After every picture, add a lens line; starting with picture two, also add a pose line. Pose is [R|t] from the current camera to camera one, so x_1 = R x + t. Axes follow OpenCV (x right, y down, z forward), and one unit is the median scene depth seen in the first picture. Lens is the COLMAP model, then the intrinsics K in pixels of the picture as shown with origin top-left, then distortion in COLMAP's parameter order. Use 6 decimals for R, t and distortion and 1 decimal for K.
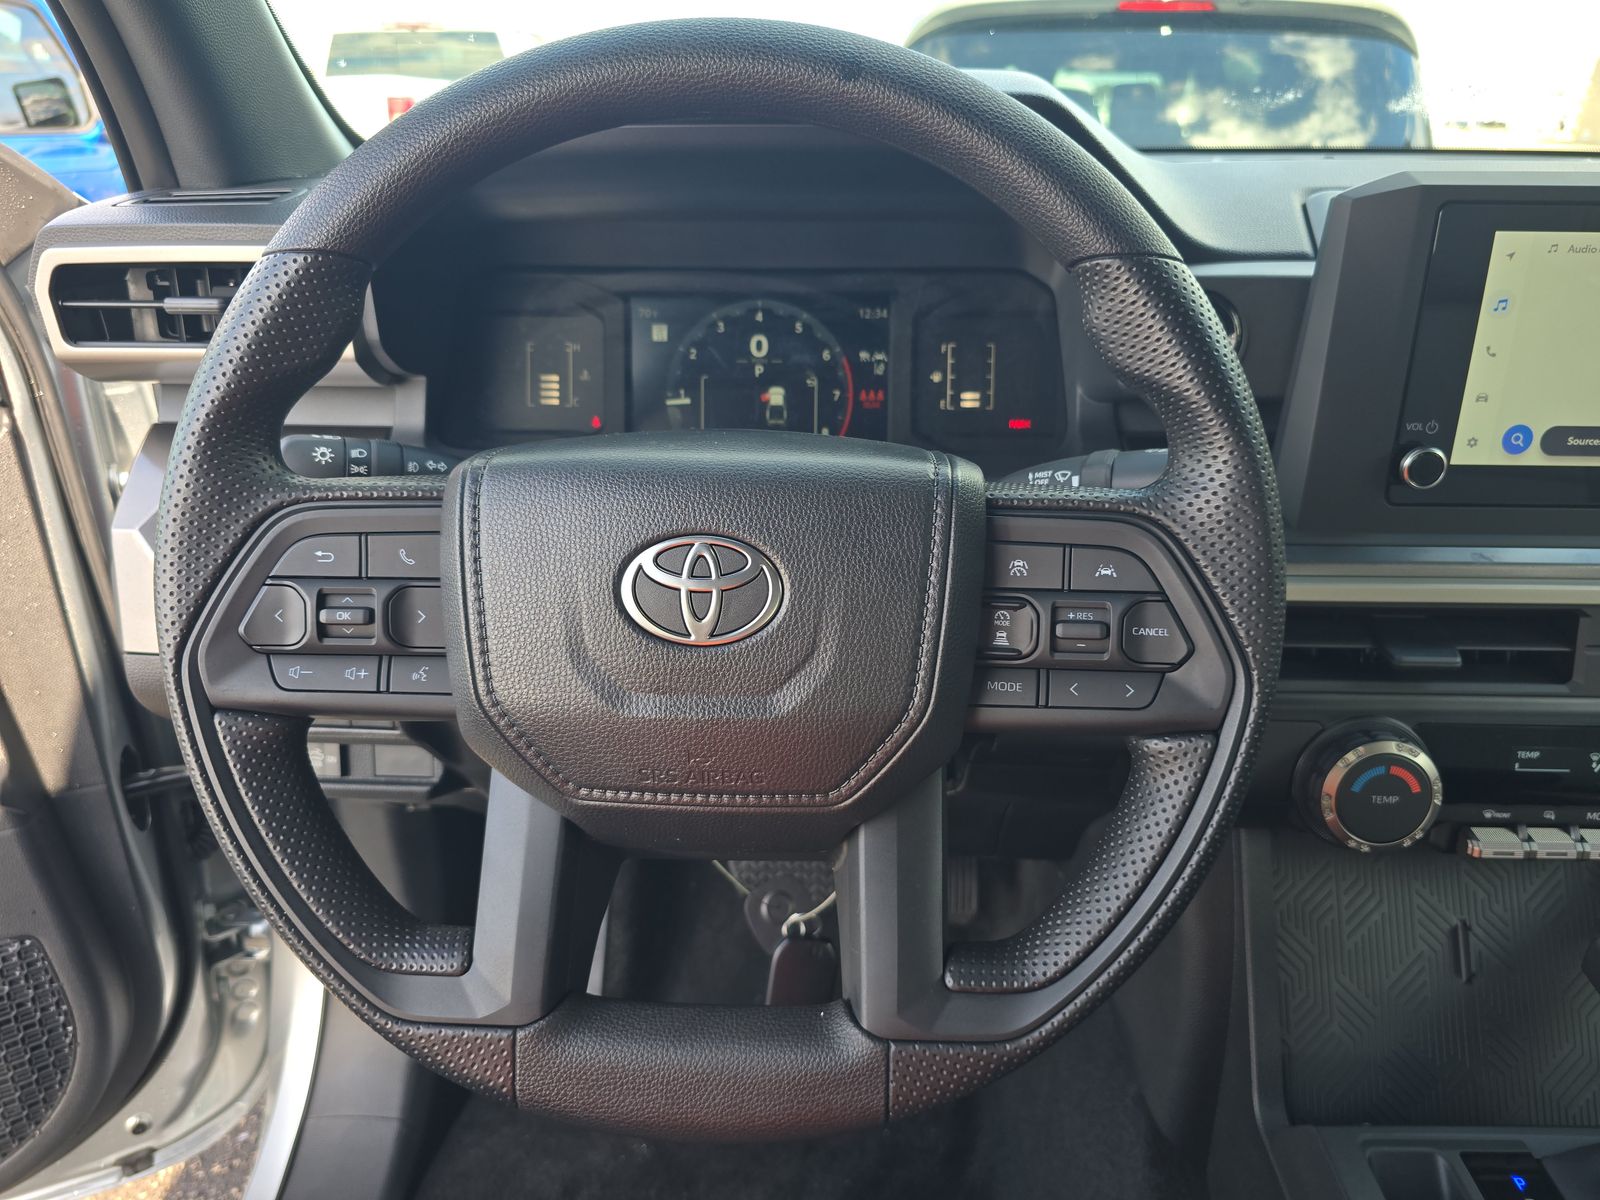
lens RADIAL K [[1070.3, 0, 800.0], [0, 1070.3, 600.0], [0, 0, 1]] dist [0.032643, -0.050921]
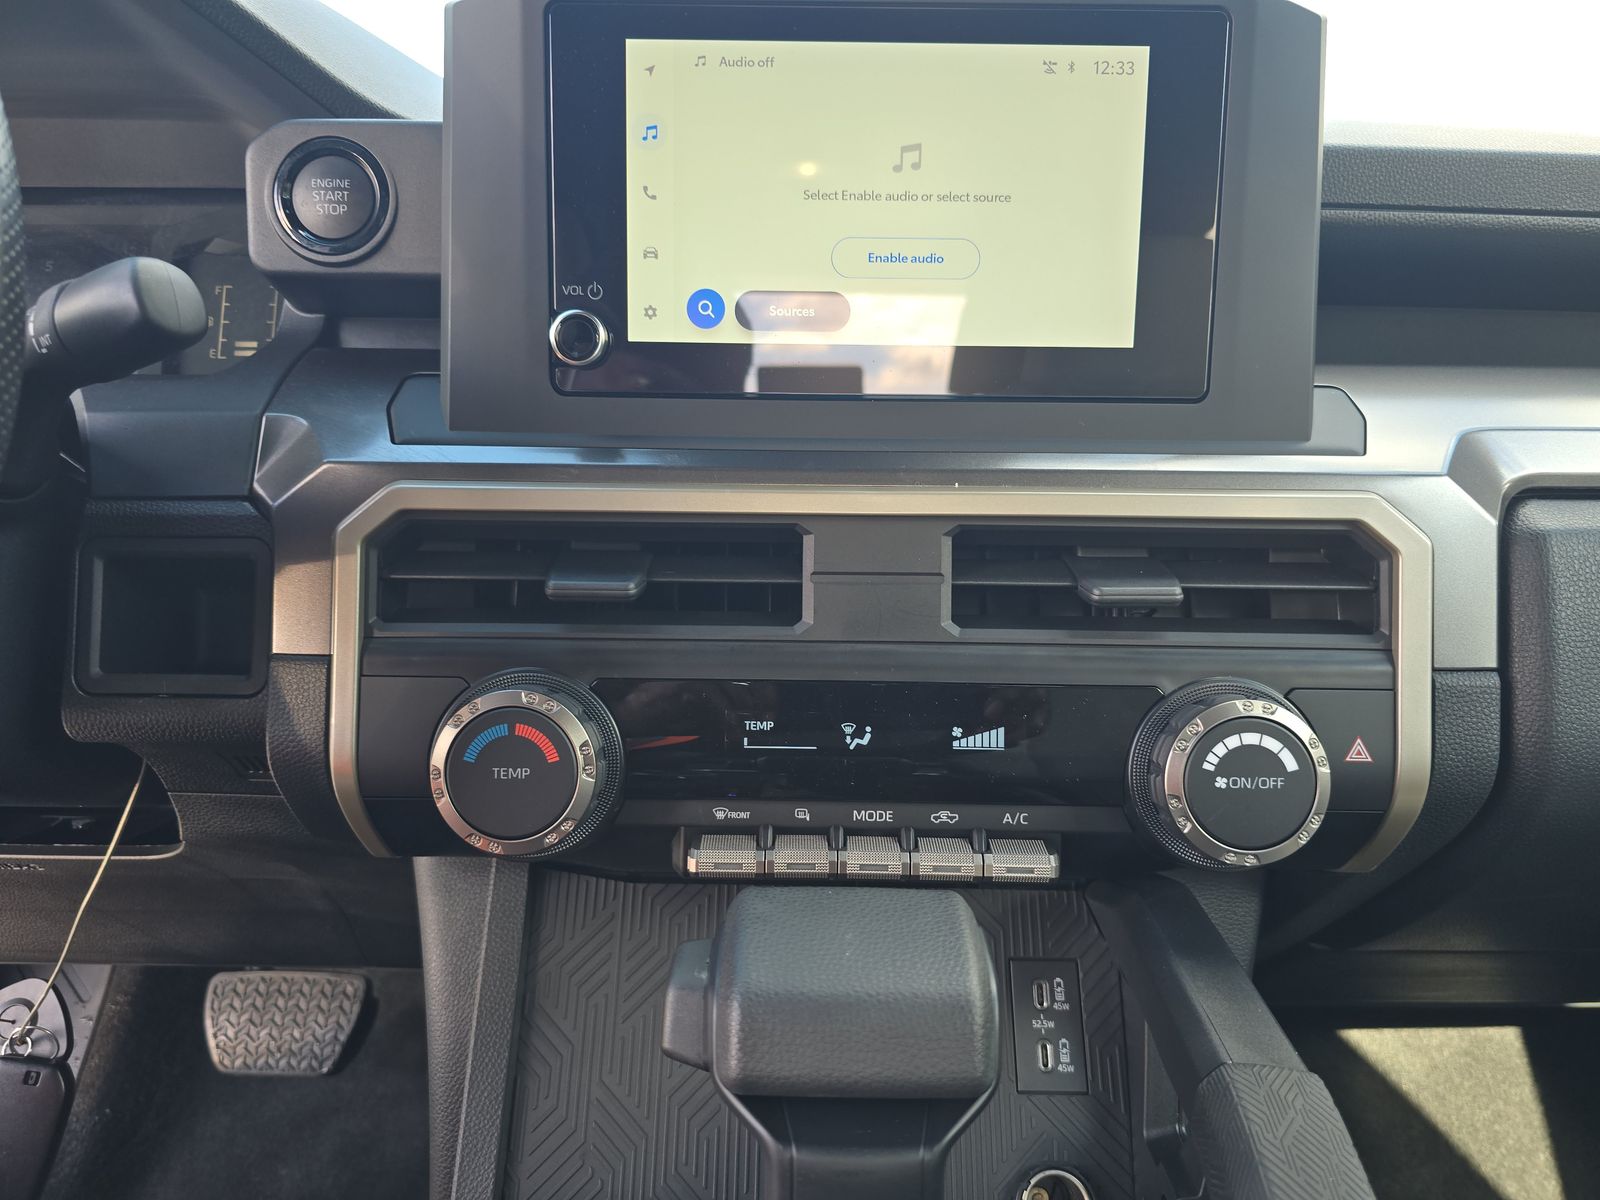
lens RADIAL K [[1070.3, 0, 800.0], [0, 1070.3, 600.0], [0, 0, 1]] dist [0.032643, -0.050921]
pose [[0.999068, 0.007183, 0.042569, 0.590112], [0.001590, 0.979267, -0.202568, 0.182328], [-0.043141, 0.202446, 0.978343, 0.229805]]
